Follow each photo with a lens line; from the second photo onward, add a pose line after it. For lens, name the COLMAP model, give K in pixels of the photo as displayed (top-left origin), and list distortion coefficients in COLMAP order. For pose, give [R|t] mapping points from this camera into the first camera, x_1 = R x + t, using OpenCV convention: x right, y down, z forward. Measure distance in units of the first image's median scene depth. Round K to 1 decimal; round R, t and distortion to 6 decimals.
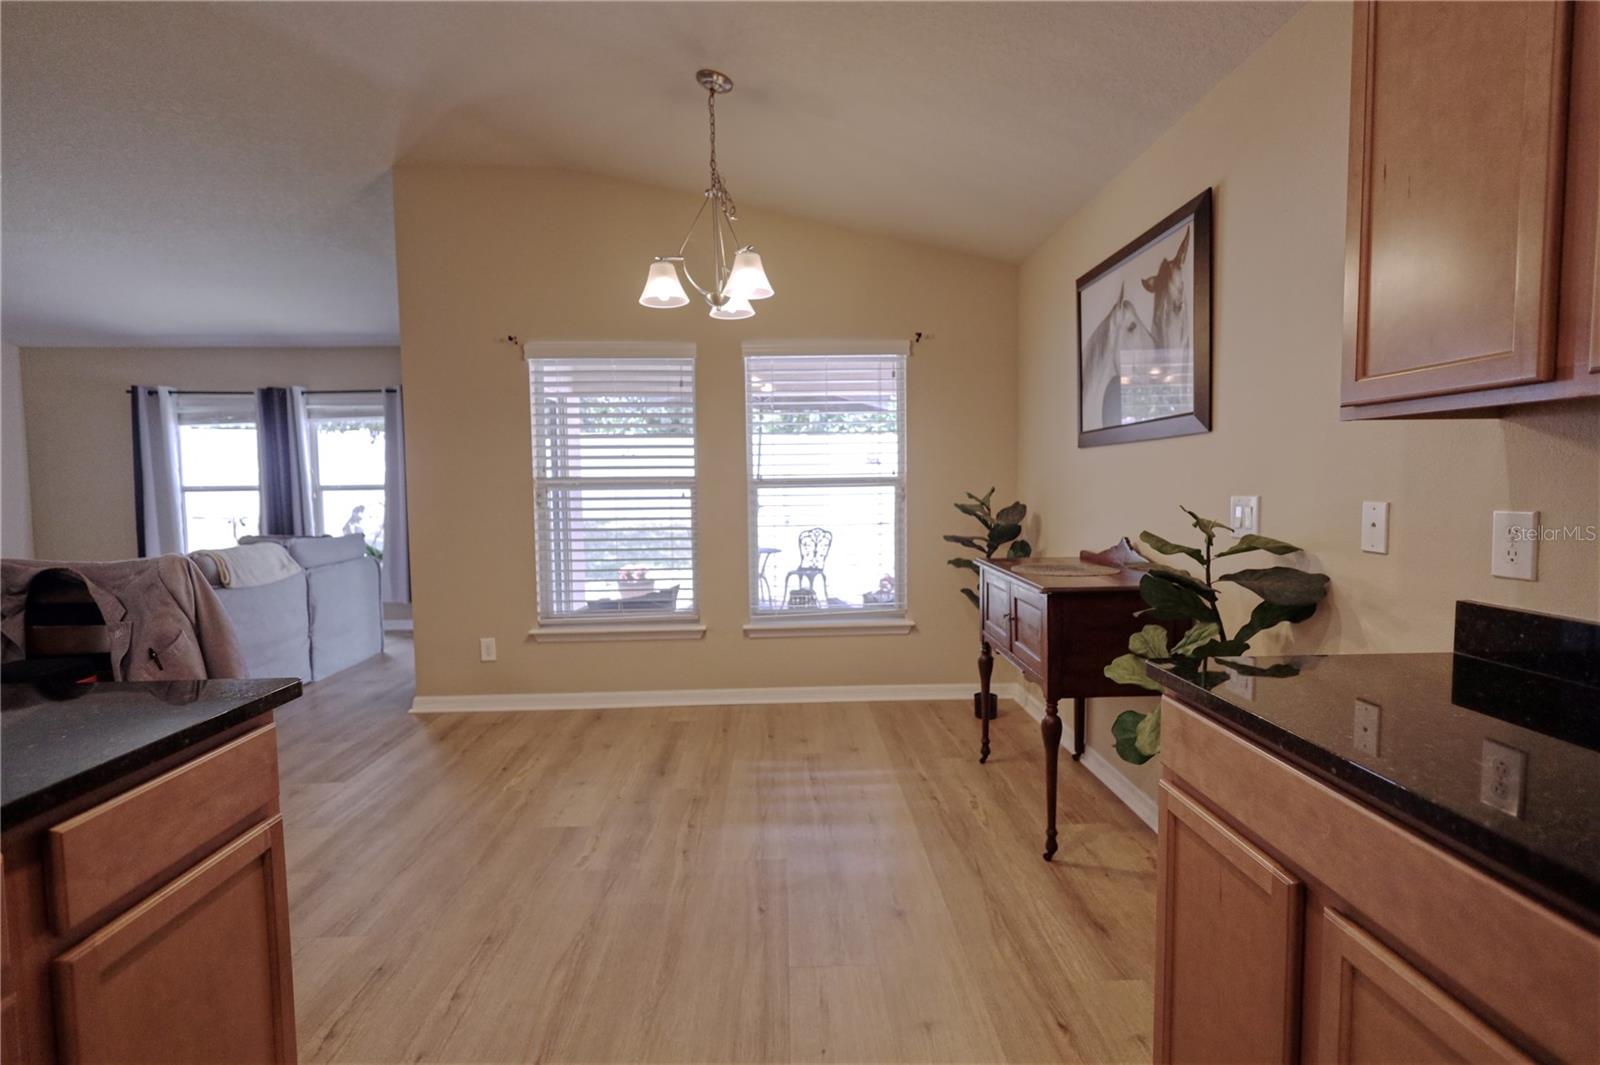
lens RADIAL K [[745.0, 0, 800.0], [0, 745.0, 532.5], [0, 0, 1]] dist [0.013532, 0.000108]
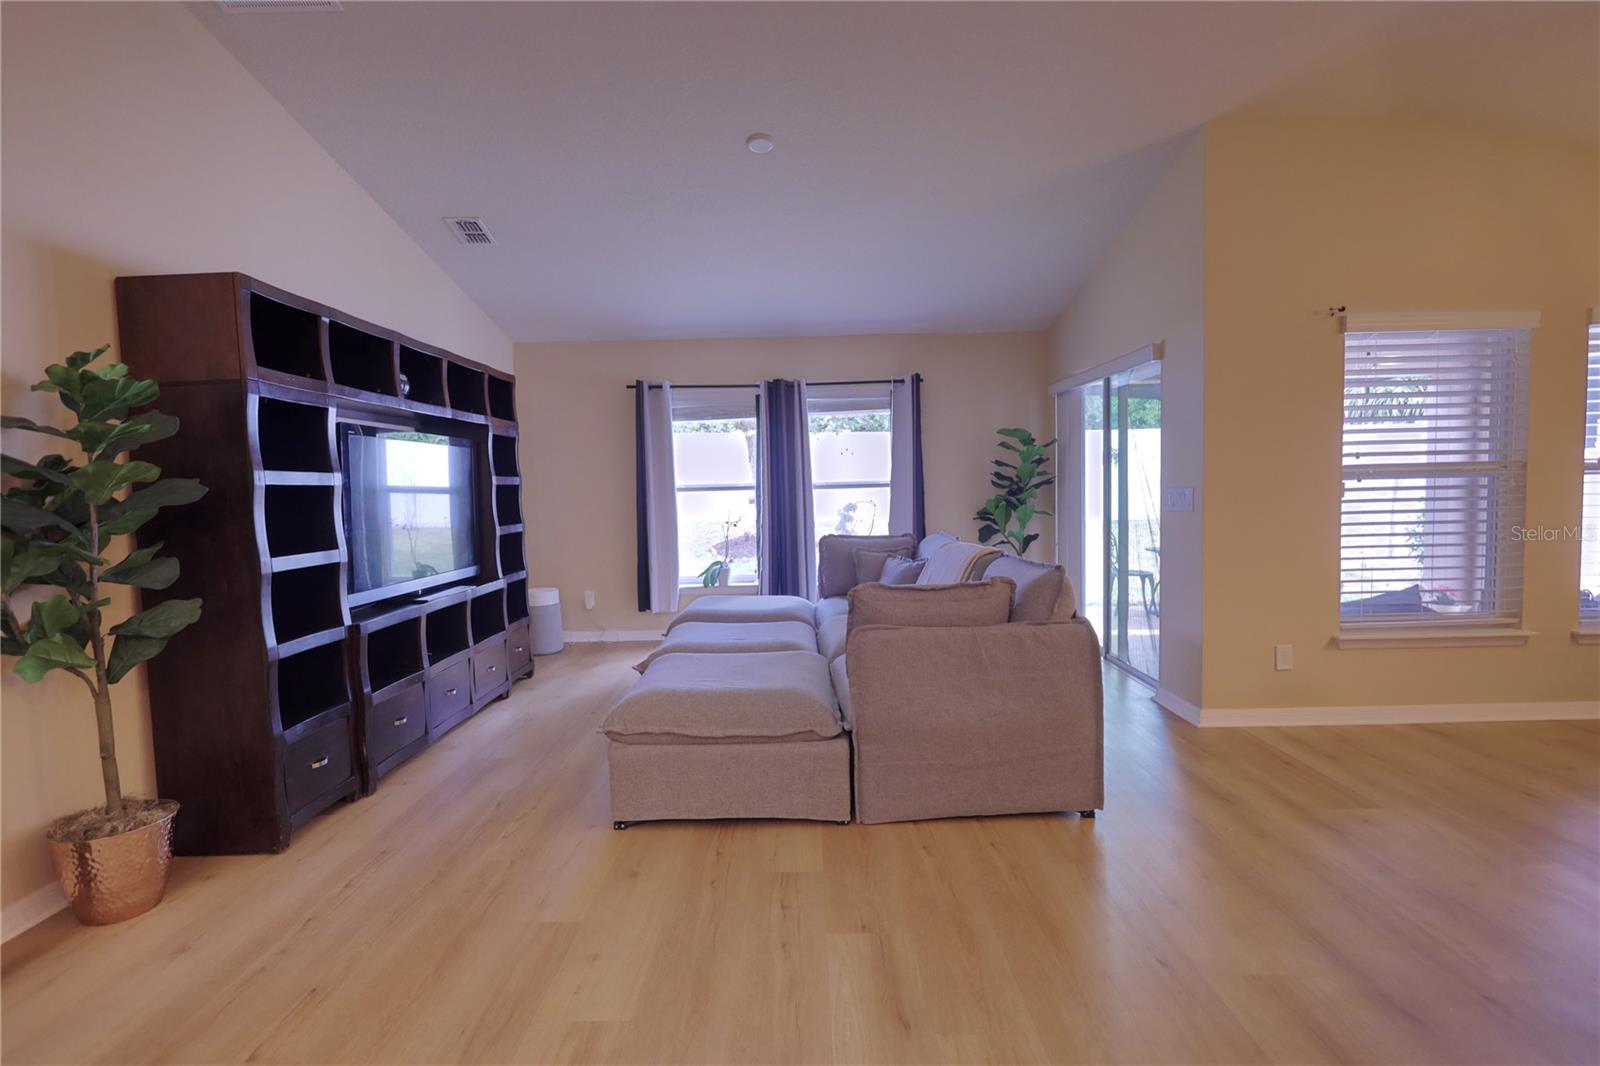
lens RADIAL K [[745.0, 0, 800.0], [0, 745.0, 533.0], [0, 0, 1]] dist [0.013532, 0.000108]
pose [[0.999765, -0.012045, -0.018004, -0.662161], [0.012073, 0.999926, 0.001455, -0.001400], [0.017985, -0.001672, 0.999837, 0.059005]]
